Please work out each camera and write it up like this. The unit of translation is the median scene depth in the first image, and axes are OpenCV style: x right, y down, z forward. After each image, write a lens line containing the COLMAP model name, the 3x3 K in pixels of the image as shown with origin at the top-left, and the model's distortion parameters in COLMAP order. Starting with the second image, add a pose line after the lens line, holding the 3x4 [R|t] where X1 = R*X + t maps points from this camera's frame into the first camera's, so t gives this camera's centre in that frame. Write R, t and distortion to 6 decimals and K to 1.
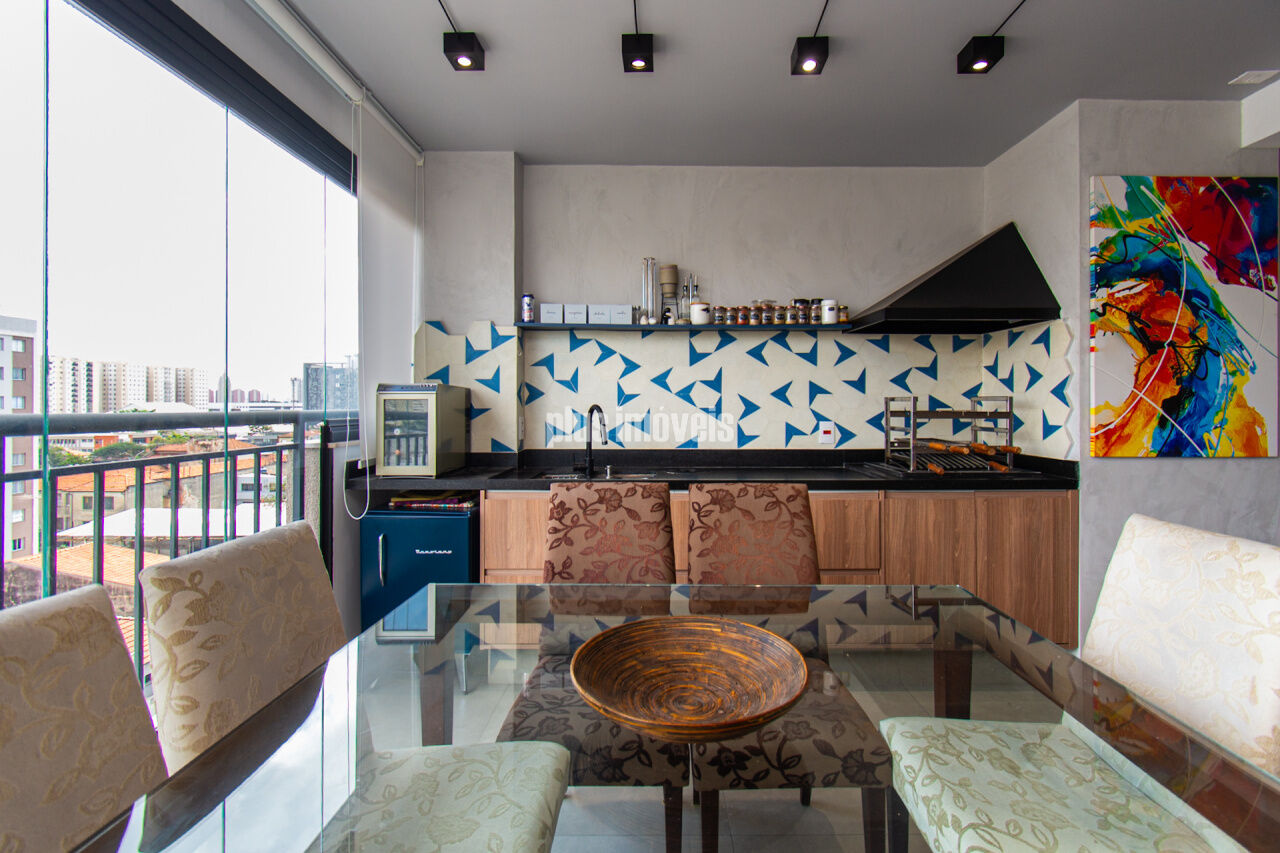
lens RADIAL K [[552.0, 0, 635.2], [0, 552.0, 403.7], [0, 0, 1]] dist [-0.000479, -0.000975]
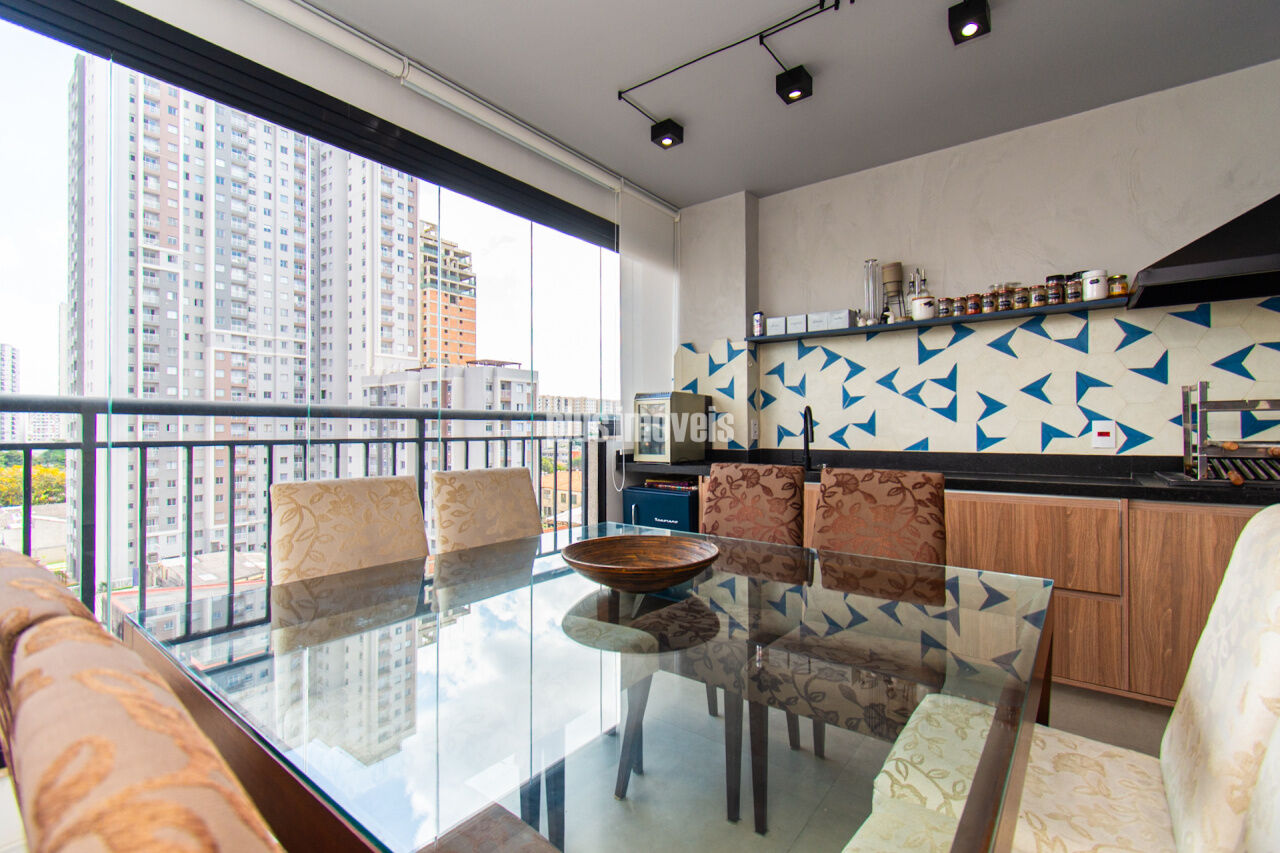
lens RADIAL K [[552.5, 0, 640.0], [0, 552.5, 426.5], [0, 0, 1]] dist [-0.001552, -0.001090]
pose [[0.795840, -0.005389, -0.605483, 0.305740], [0.003983, 0.999985, -0.003665, 0.042374], [0.605494, 0.000505, 0.795850, -0.056842]]
